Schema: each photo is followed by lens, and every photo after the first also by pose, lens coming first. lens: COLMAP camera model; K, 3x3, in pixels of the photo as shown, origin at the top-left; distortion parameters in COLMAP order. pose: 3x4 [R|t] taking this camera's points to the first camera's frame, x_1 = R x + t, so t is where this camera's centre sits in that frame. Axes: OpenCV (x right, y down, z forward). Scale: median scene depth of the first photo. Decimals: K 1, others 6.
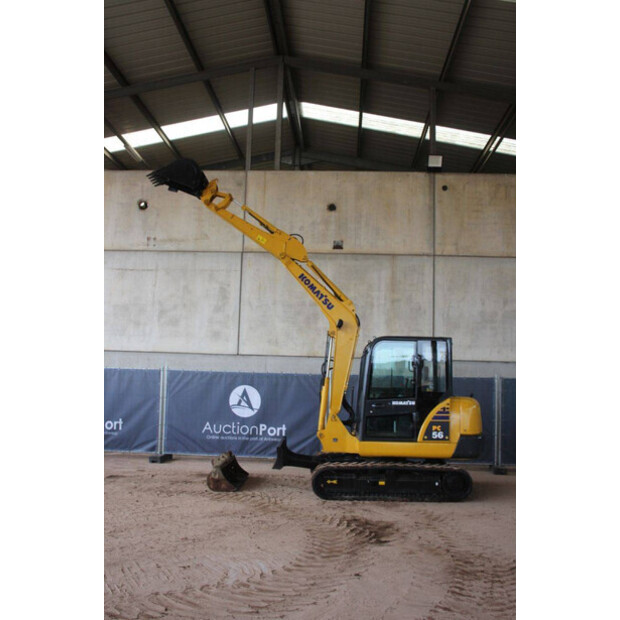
lens RADIAL K [[595.5, 0, 311.8], [0, 595.5, 312.6], [0, 0, 1]] dist [-0.088019, 0.000000]
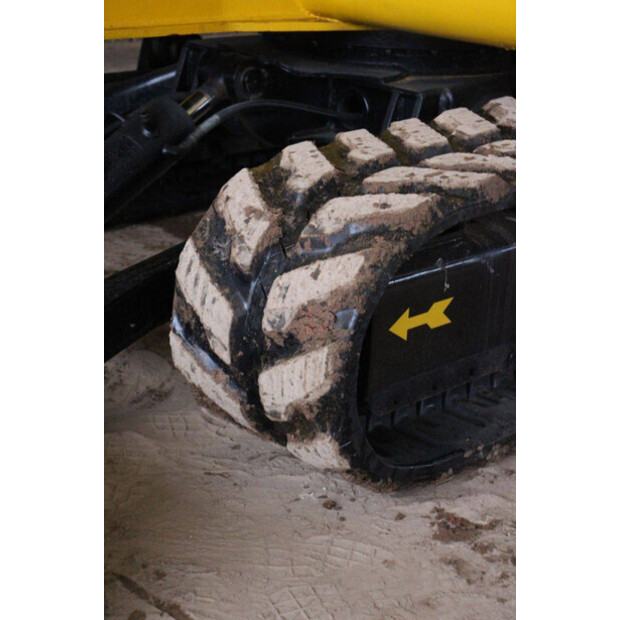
lens RADIAL K [[1457.1, 0, 310.9], [0, 1457.1, 309.4], [0, 0, 1]] dist [0.379713, 0.000000]
pose [[0.702834, -0.225206, 0.674765, -0.120395], [-0.105735, 0.904953, 0.412165, 0.125881], [-0.703452, -0.361030, 0.612219, 0.617717]]
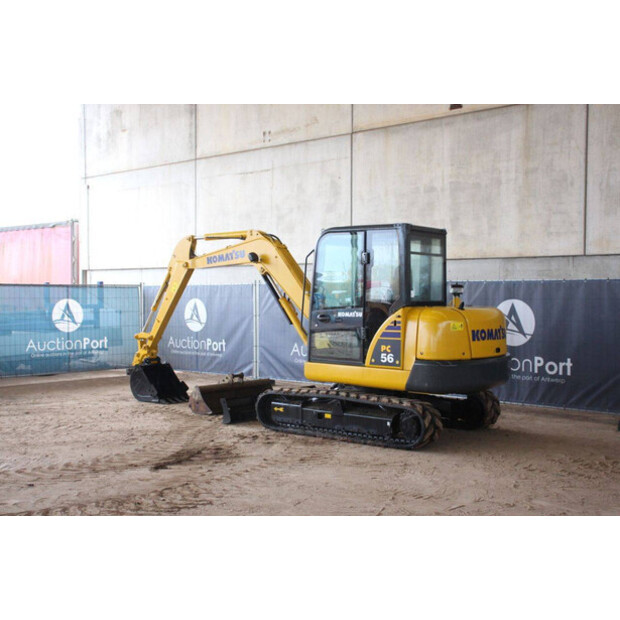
lens RADIAL K [[786.0, 0, 312.2], [0, 786.0, 309.0], [0, 0, 1]] dist [0.024983, 0.000000]
pose [[0.782012, -0.012740, -0.623133, 0.551271], [0.084508, 0.992726, 0.085758, 0.040921], [0.617507, -0.119723, 0.777400, 0.140321]]
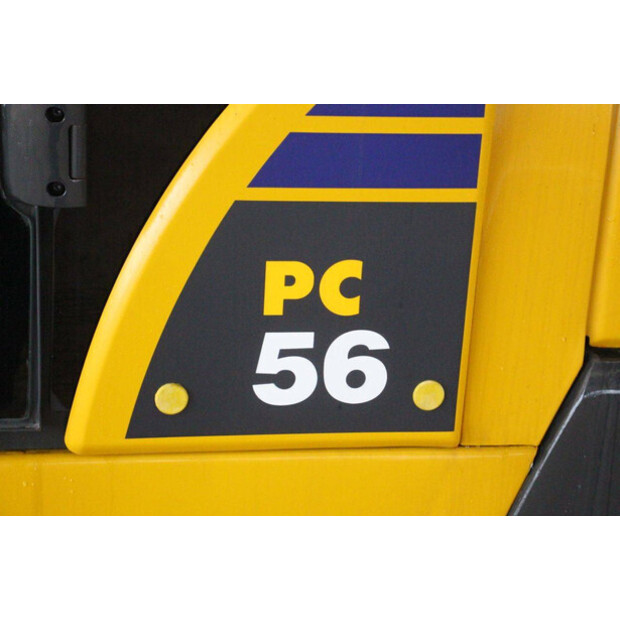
lens RADIAL K [[1457.1, 0, 314.0], [0, 1457.1, 309.0], [0, 0, 1]] dist [0.379713, 0.000000]
pose [[0.985538, -0.022182, 0.167998, 0.131524], [-0.052350, 0.903049, 0.426336, 0.084360], [-0.161167, -0.428965, 0.888828, 0.606478]]
